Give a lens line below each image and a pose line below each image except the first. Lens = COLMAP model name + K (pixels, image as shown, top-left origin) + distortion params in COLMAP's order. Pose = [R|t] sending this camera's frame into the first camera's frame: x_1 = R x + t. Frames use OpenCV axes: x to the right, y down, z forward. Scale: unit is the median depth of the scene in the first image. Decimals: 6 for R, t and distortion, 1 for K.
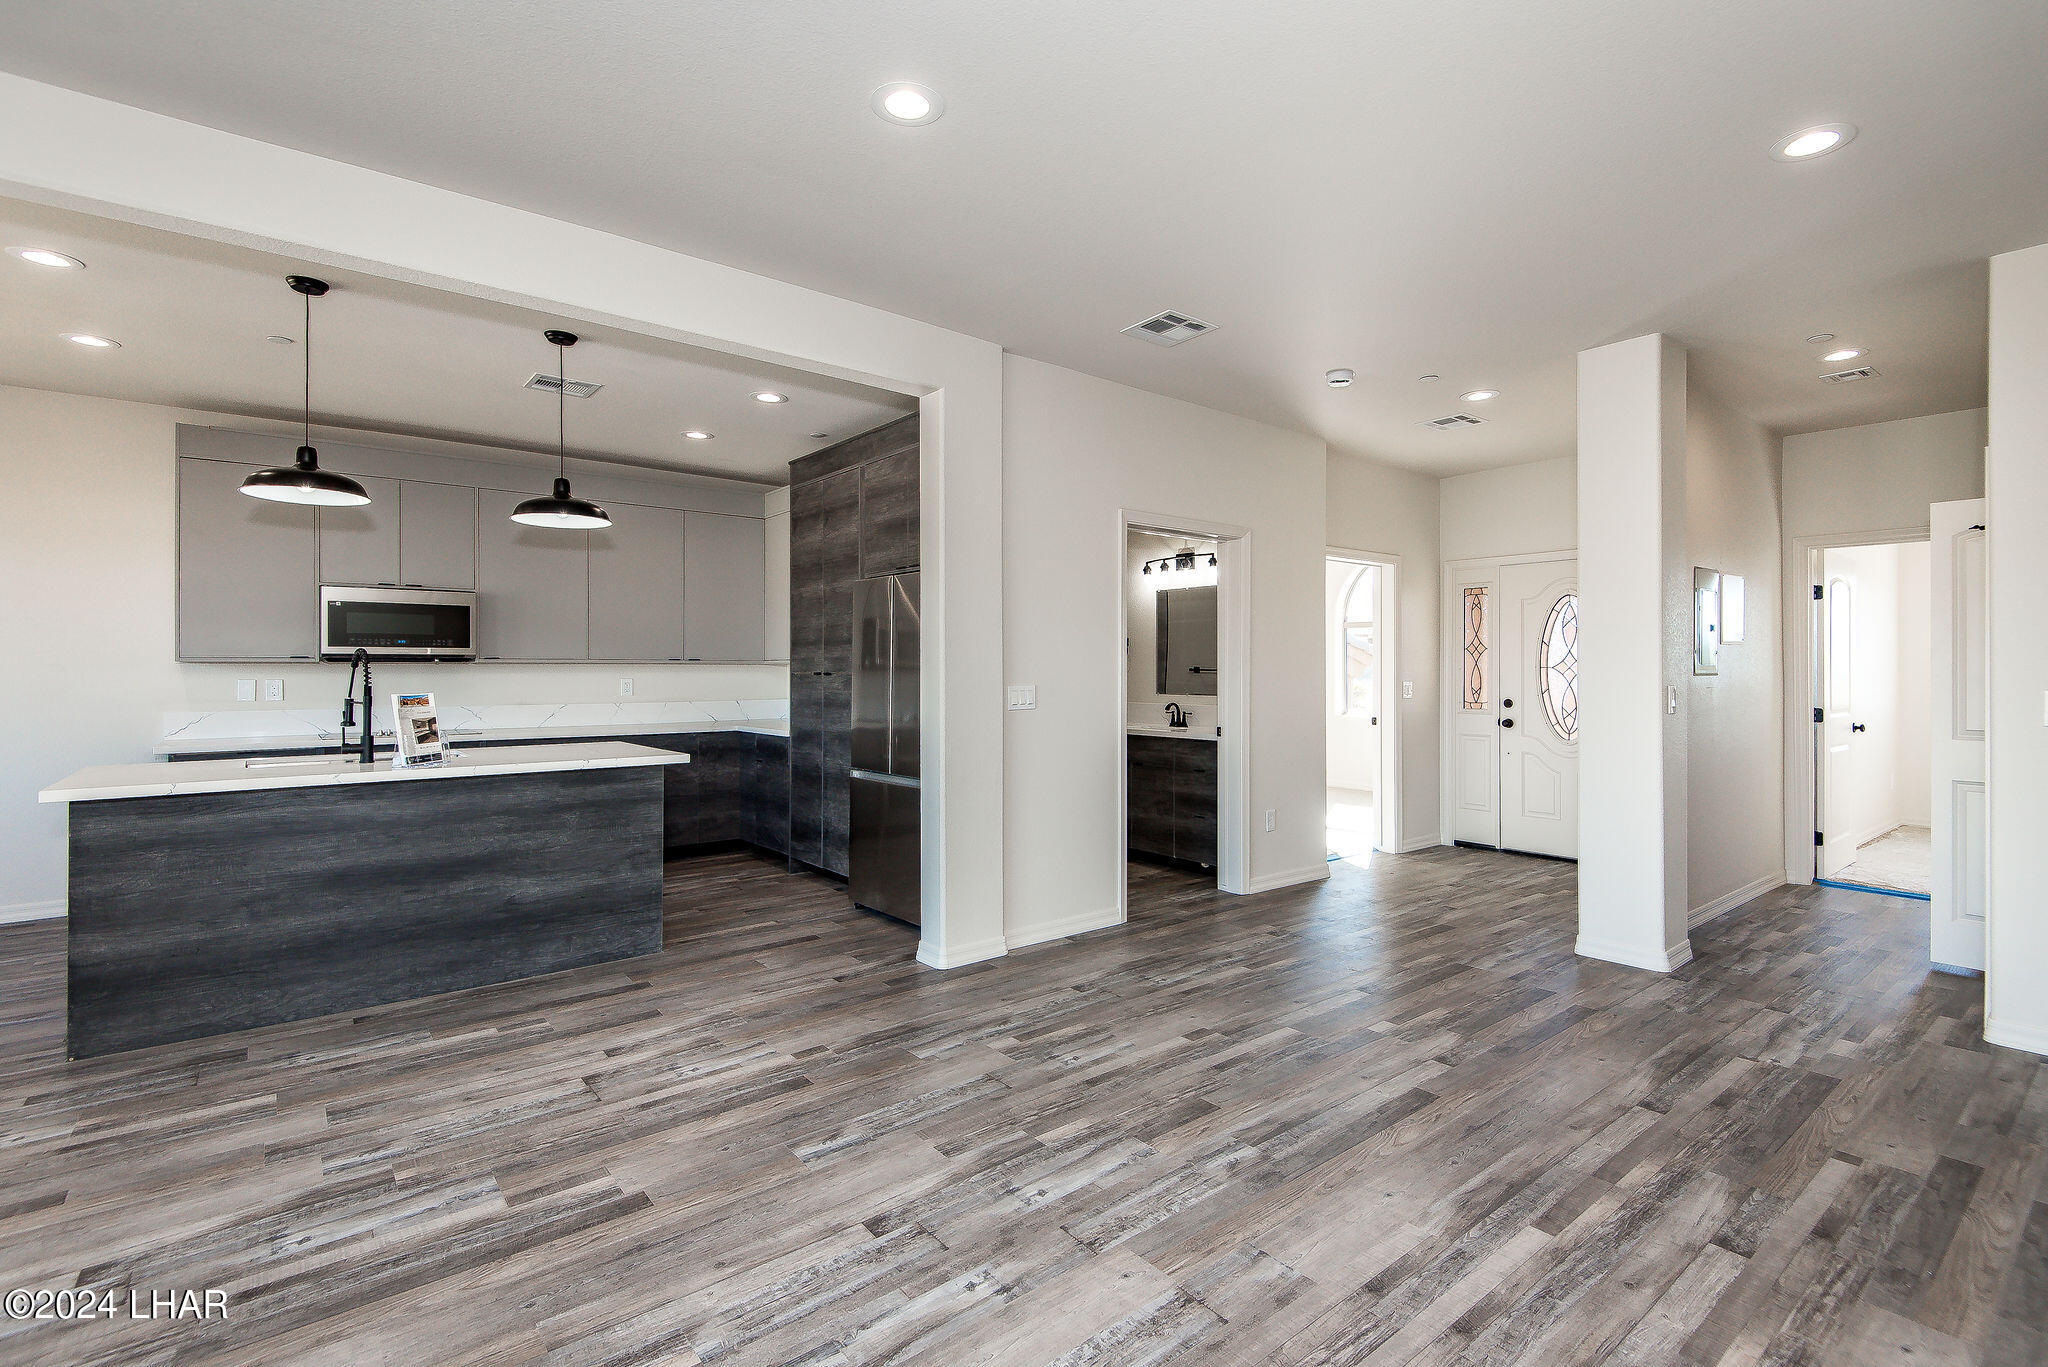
lens RADIAL K [[940.8, 0, 1034.6], [0, 940.8, 668.0], [0, 0, 1]] dist [0.020353, -0.019397]
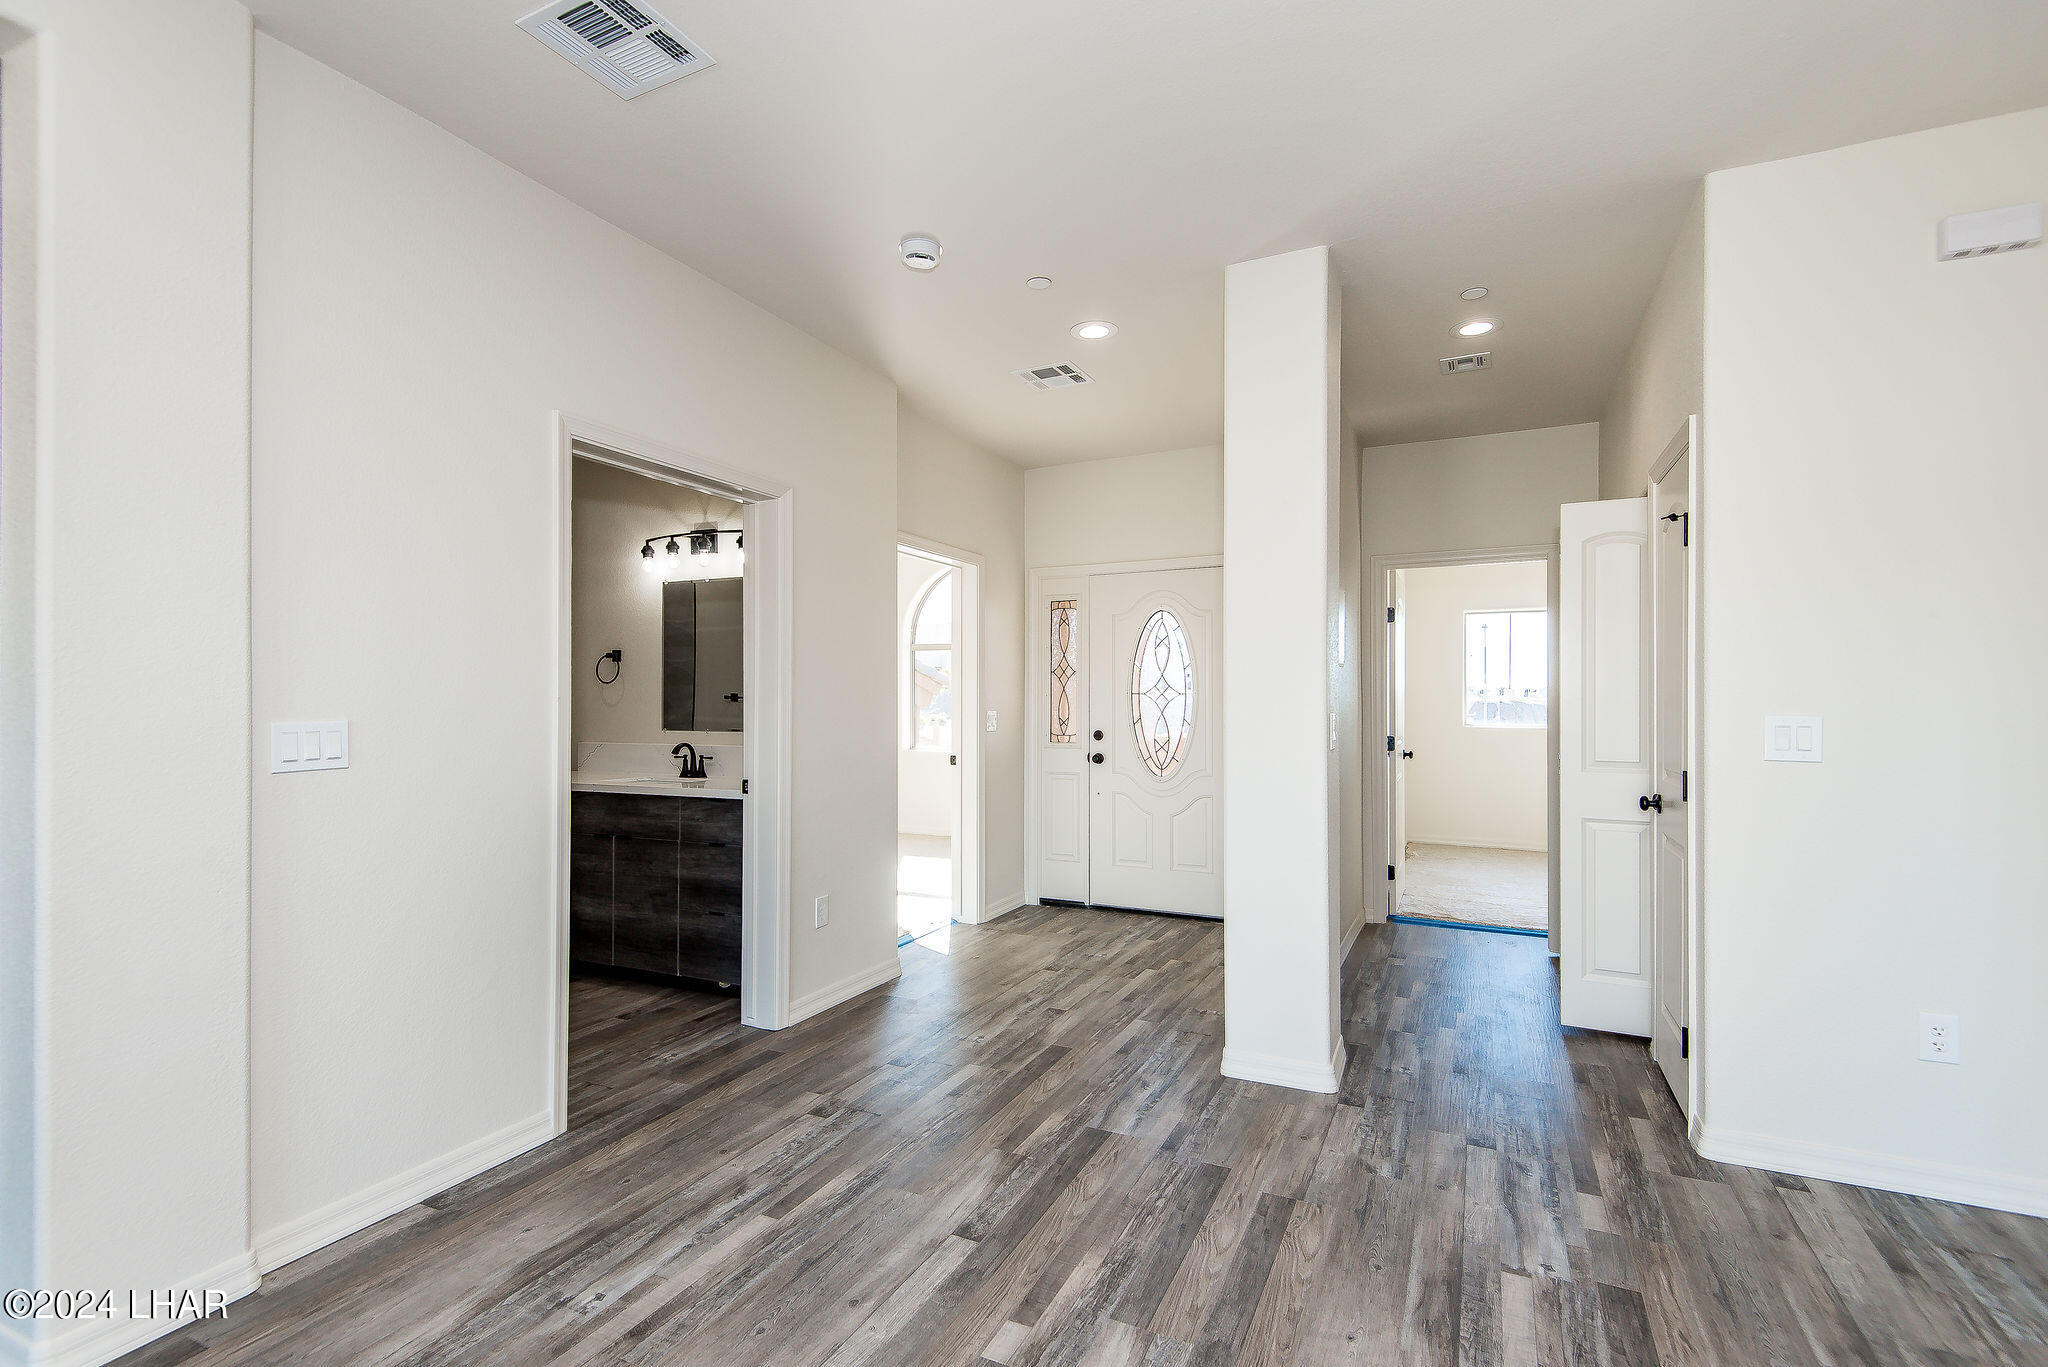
lens RADIAL K [[951.6, 0, 1023.2], [0, 951.6, 694.2], [0, 0, 1]] dist [0.002052, -0.000015]
pose [[0.904367, 0.002536, 0.426749, 0.103689], [-0.000479, 0.999988, -0.004928, 0.006317], [-0.426756, 0.004252, 0.904357, 0.364996]]
